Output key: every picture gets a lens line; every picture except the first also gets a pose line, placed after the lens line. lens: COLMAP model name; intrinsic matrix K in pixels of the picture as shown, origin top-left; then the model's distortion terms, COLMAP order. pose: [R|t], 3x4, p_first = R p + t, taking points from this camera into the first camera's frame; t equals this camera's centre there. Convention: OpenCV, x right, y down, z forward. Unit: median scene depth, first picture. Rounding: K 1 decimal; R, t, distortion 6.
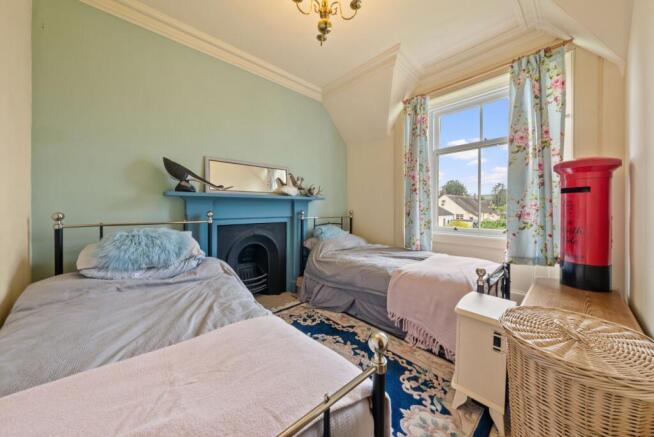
lens RADIAL K [[227.5, 0, 324.1], [0, 227.5, 211.6], [0, 0, 1]] dist [-0.001021, -0.000035]
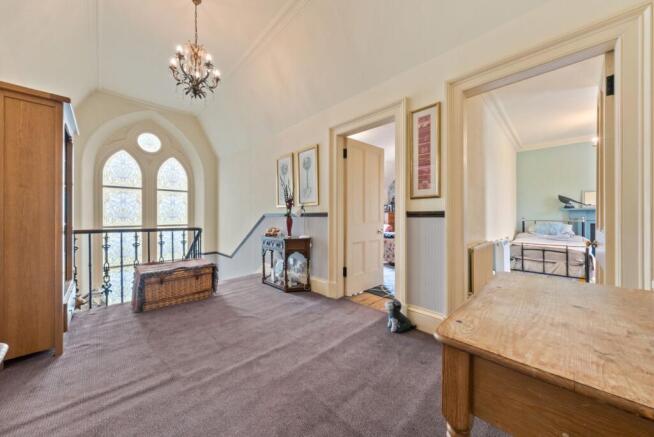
lens RADIAL K [[227.5, 0, 324.0], [0, 227.5, 217.2], [0, 0, 1]] dist [-0.001021, -0.000035]
pose [[0.043392, 0.000495, -0.999058, 1.922977], [-0.006163, 0.999981, 0.000227, 0.027602], [0.999039, 0.006148, 0.043395, -1.935412]]
